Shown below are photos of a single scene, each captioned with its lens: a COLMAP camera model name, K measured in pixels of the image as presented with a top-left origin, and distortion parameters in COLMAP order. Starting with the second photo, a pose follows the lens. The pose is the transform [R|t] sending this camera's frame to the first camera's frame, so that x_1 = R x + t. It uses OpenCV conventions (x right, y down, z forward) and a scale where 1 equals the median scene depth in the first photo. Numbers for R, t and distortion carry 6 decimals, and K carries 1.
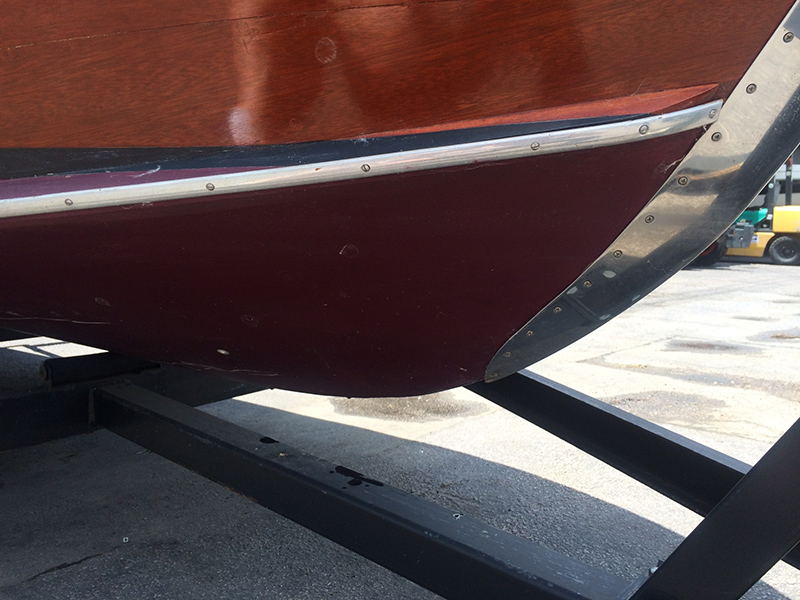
lens RADIAL K [[681.6, 0, 402.6], [0, 681.6, 301.2], [0, 0, 1]] dist [0.010293, -0.007310]
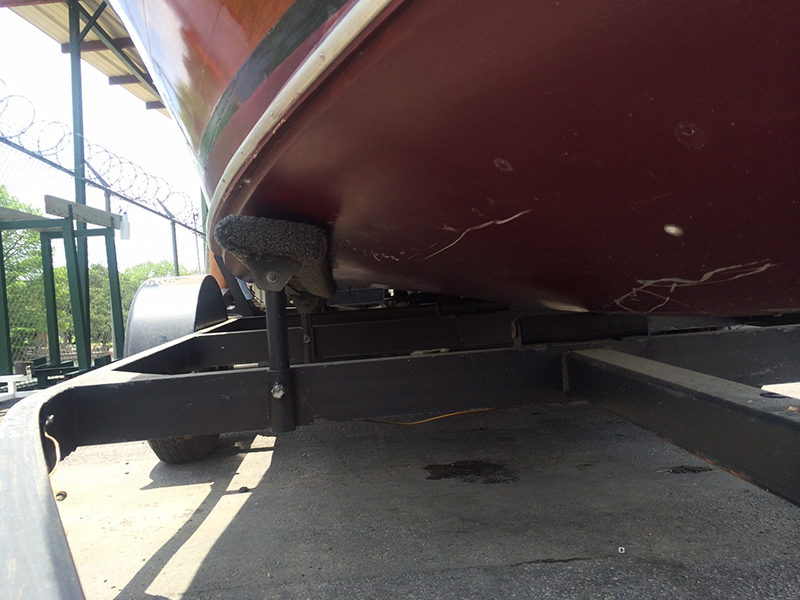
lens RADIAL K [[681.6, 0, 401.5], [0, 681.6, 295.3], [0, 0, 1]] dist [0.010293, -0.007310]
pose [[0.714604, -0.061678, -0.696805, 0.004647], [-0.000880, 0.996025, -0.089066, 0.118164], [0.699529, 0.064260, 0.711709, 0.204628]]
